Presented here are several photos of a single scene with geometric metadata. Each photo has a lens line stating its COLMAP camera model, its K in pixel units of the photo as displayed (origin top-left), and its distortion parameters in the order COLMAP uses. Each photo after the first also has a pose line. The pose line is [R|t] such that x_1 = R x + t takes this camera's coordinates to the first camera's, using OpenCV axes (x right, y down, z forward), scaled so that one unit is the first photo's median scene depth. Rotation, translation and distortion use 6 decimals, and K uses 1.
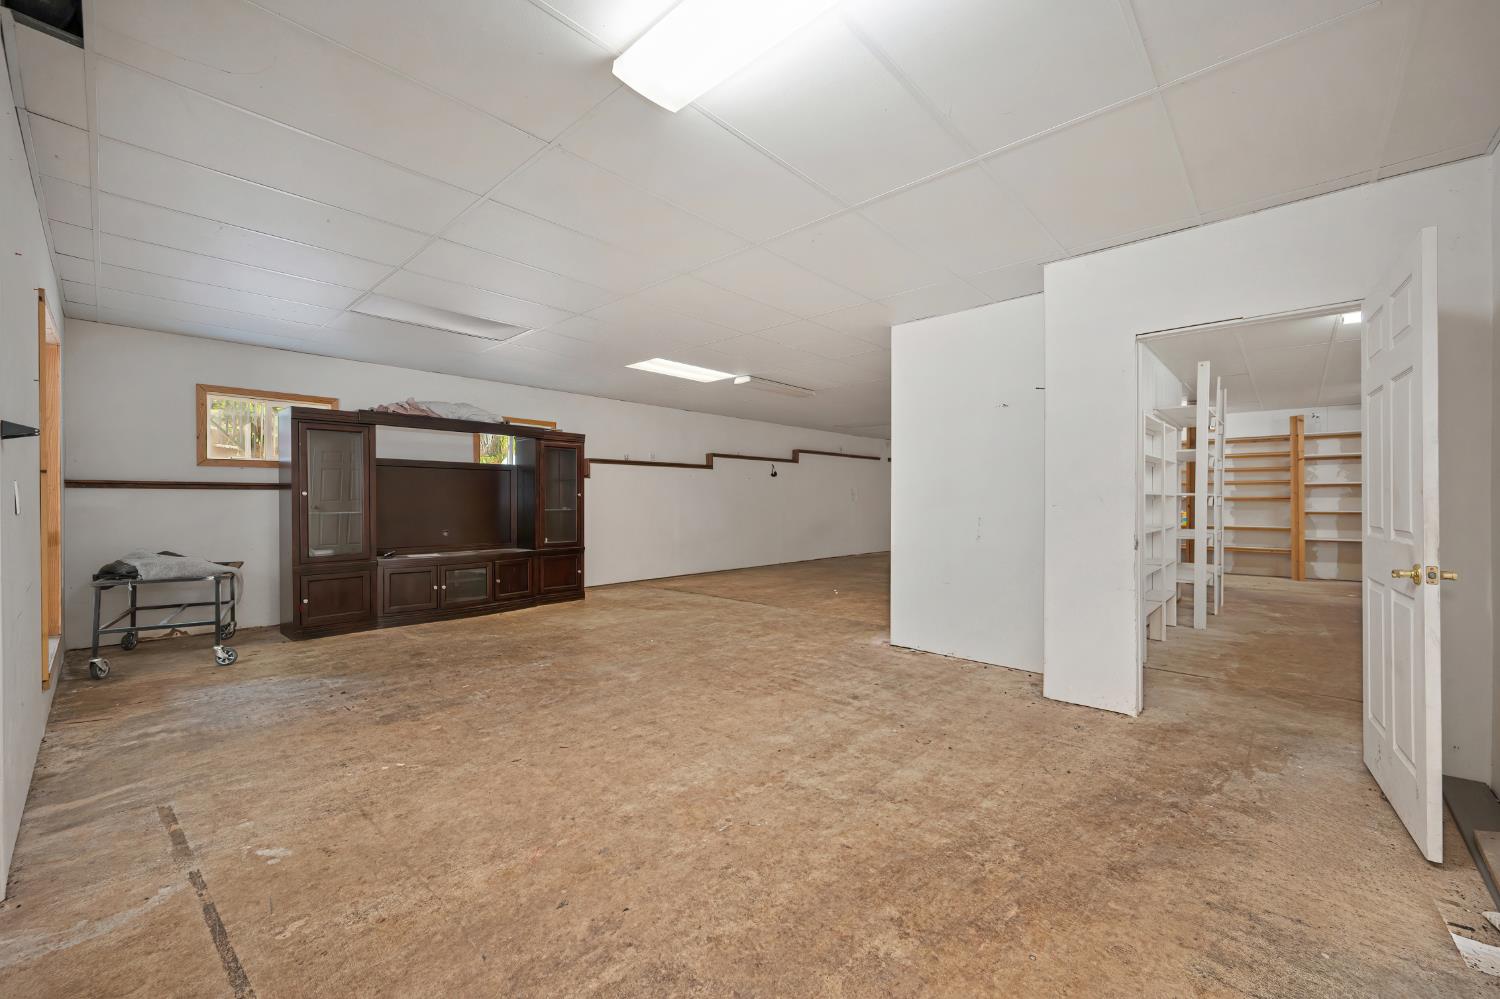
lens RADIAL K [[597.9, 0, 764.4], [0, 597.9, 500.0], [0, 0, 1]] dist [-0.003355, 0.001587]
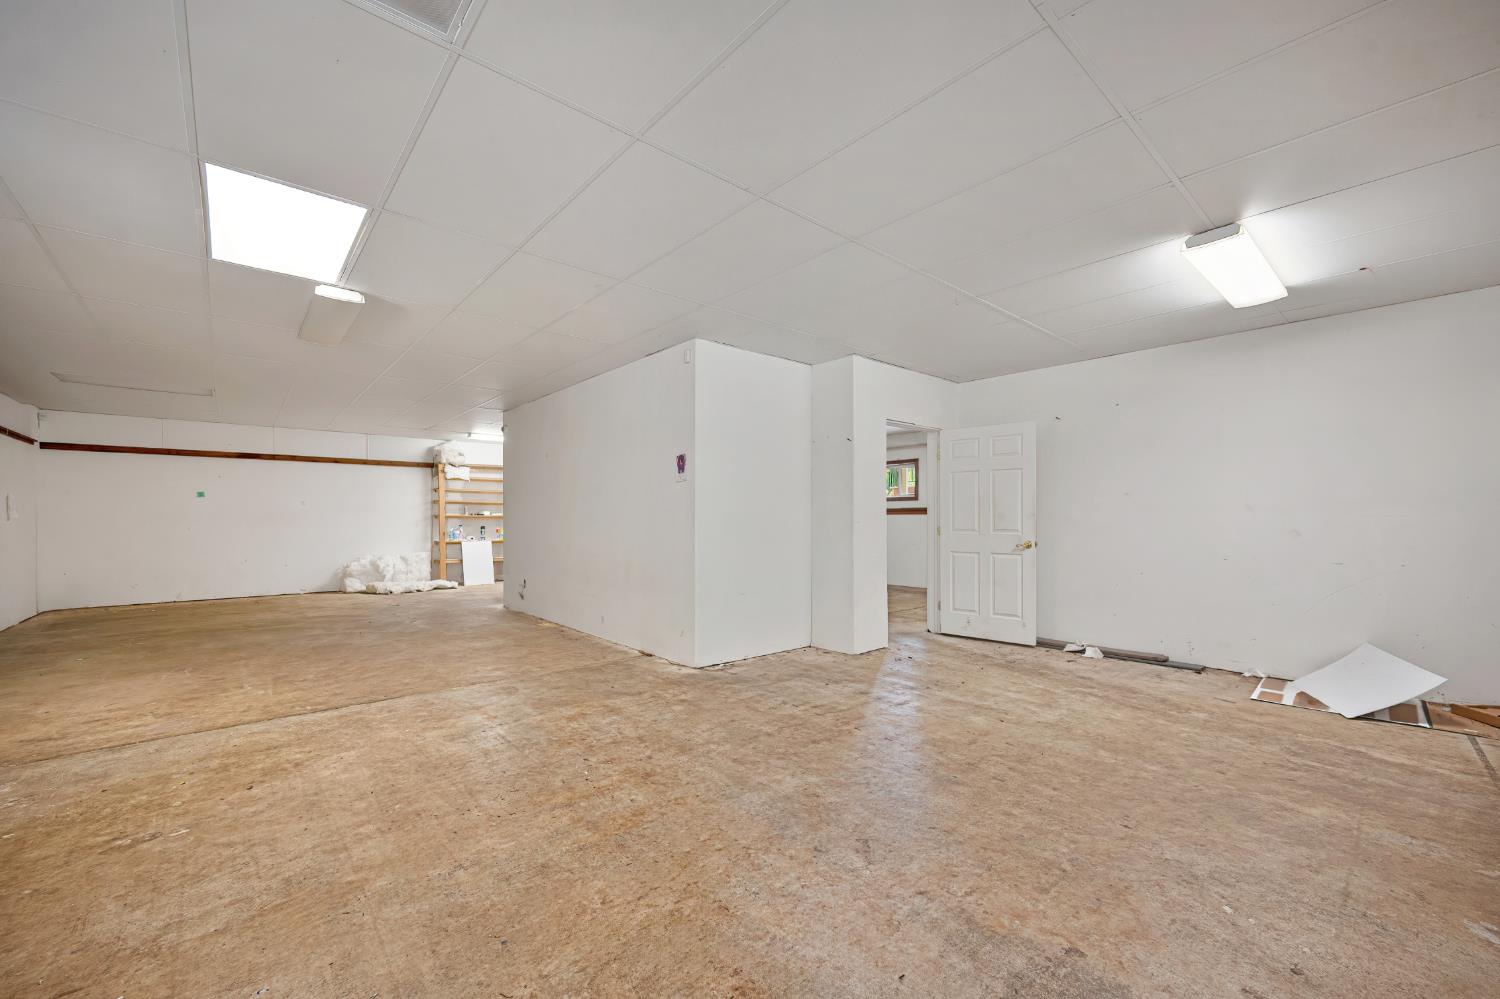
lens RADIAL K [[597.9, 0, 763.5], [0, 597.9, 503.9], [0, 0, 1]] dist [-0.003355, 0.001587]
pose [[0.107872, 0.021614, 0.993930, -1.089732], [0.000706, 0.999762, -0.021817, -0.000275], [-0.994164, 0.003055, 0.107831, 1.172721]]
